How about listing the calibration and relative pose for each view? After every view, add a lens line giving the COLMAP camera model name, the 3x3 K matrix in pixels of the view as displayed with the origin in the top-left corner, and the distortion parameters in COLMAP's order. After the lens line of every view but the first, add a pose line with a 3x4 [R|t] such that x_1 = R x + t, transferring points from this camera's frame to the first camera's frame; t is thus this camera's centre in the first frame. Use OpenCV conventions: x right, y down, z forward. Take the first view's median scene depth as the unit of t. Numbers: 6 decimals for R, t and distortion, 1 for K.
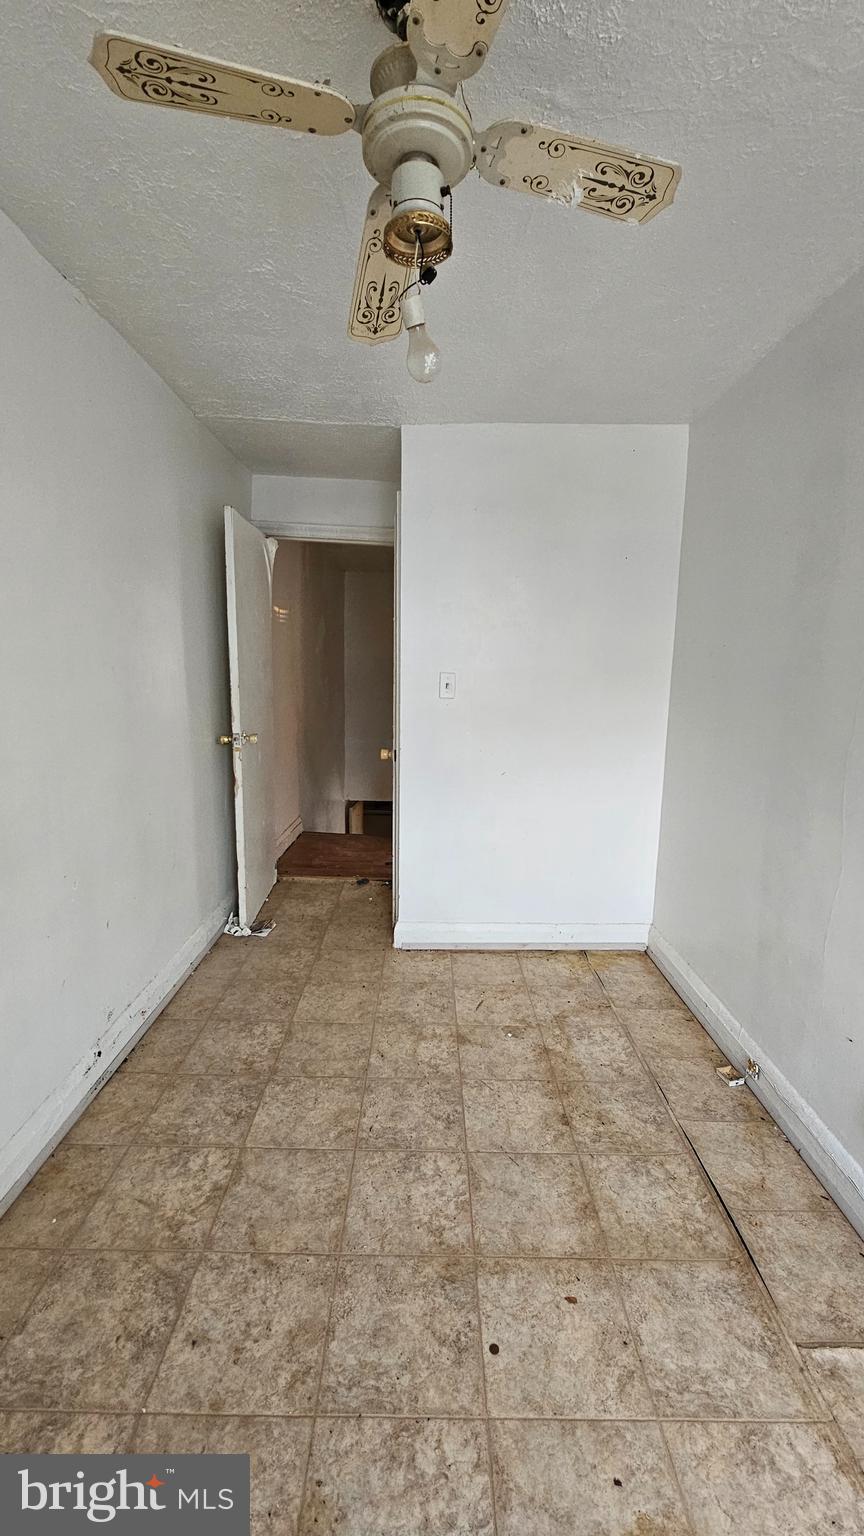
lens RADIAL K [[624.1, 0, 430.5], [0, 624.1, 767.9], [0, 0, 1]] dist [-0.000431, -0.000049]
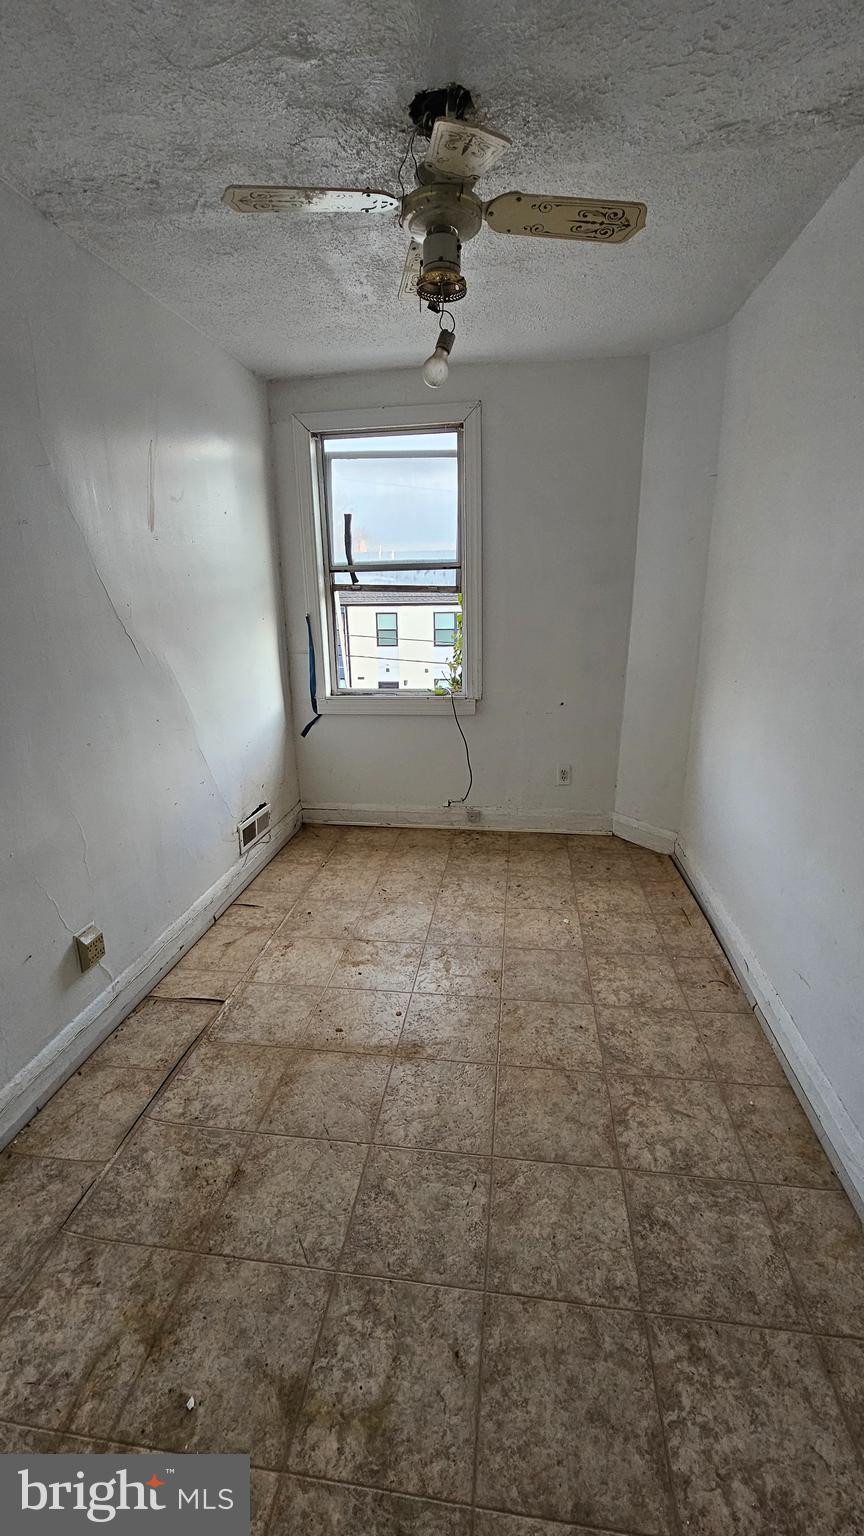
lens RADIAL K [[624.1, 0, 432.4], [0, 624.1, 767.0], [0, 0, 1]] dist [-0.000431, -0.000049]
pose [[-0.989856, -0.042553, 0.135551, -0.136116], [0.022184, 0.896098, 0.443301, -0.296241], [-0.140330, 0.441812, -0.886064, 1.586031]]
